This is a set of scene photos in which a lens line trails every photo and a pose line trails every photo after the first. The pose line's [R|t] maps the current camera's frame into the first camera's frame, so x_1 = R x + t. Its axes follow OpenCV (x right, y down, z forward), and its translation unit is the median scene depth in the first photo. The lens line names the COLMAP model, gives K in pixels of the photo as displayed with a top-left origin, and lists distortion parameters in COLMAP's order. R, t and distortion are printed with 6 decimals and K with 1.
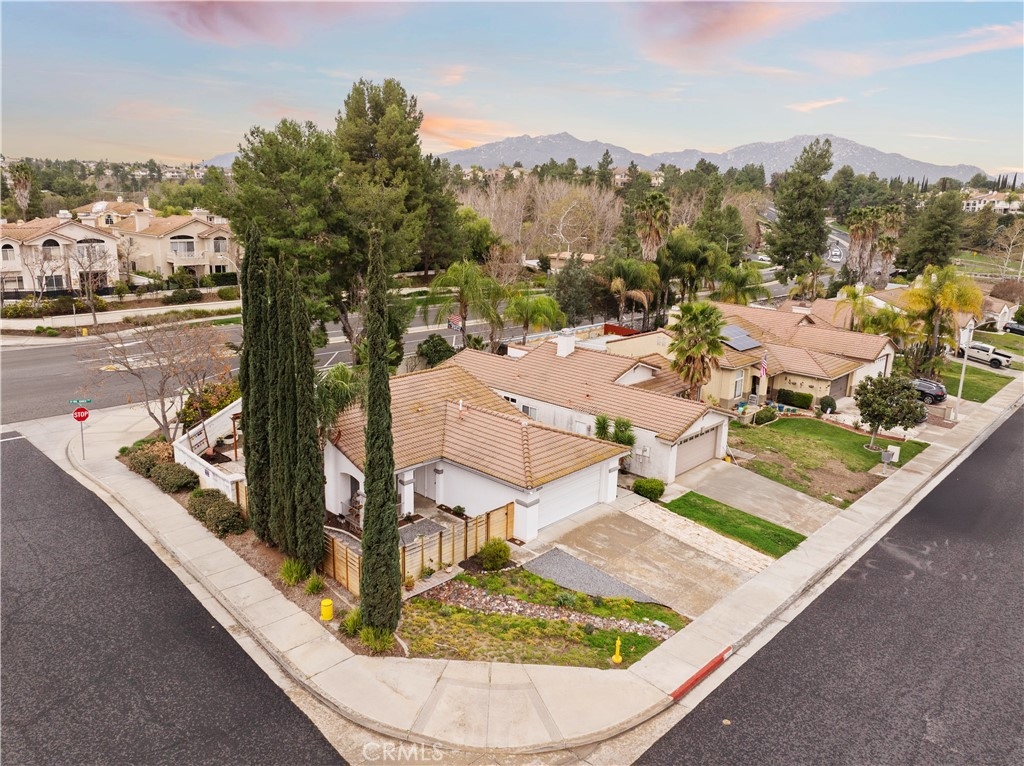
lens RADIAL K [[751.3, 0, 486.6], [0, 751.3, 383.5], [0, 0, 1]] dist [-0.012371, -0.005315]
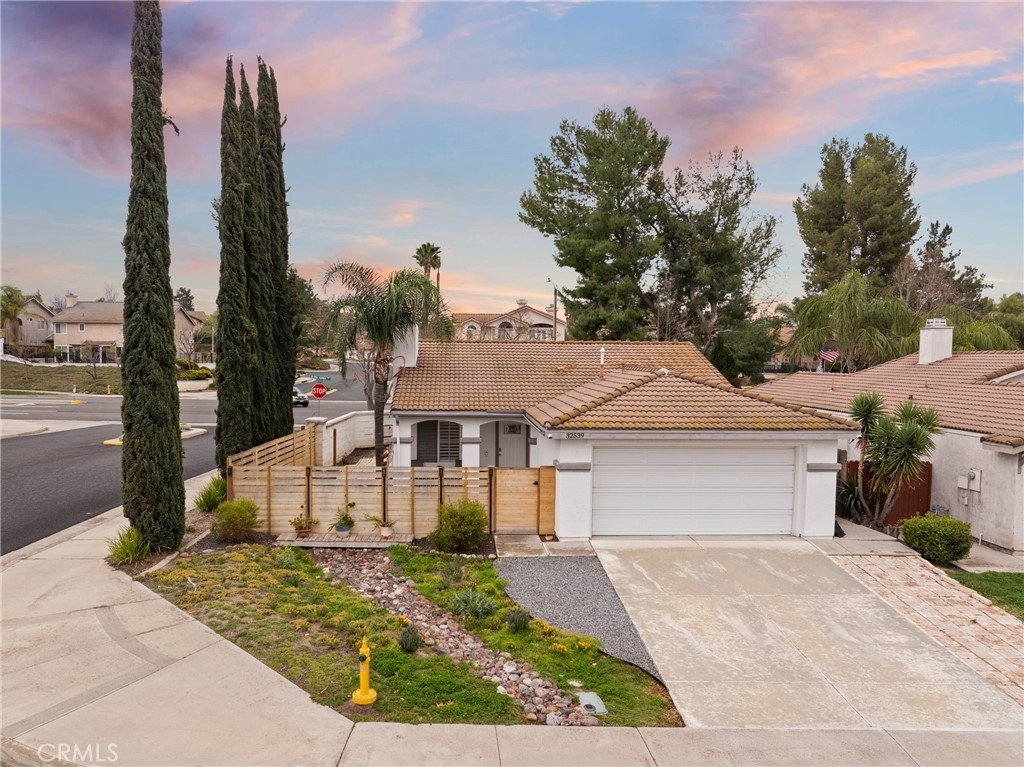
lens RADIAL K [[751.3, 0, 486.6], [0, 751.3, 384.0], [0, 0, 1]] dist [-0.012371, -0.005315]
pose [[0.720821, 0.013734, -0.692985, 0.431023], [-0.174289, 0.971270, -0.162041, 0.220785], [0.670850, 0.237582, 0.702506, 0.616899]]
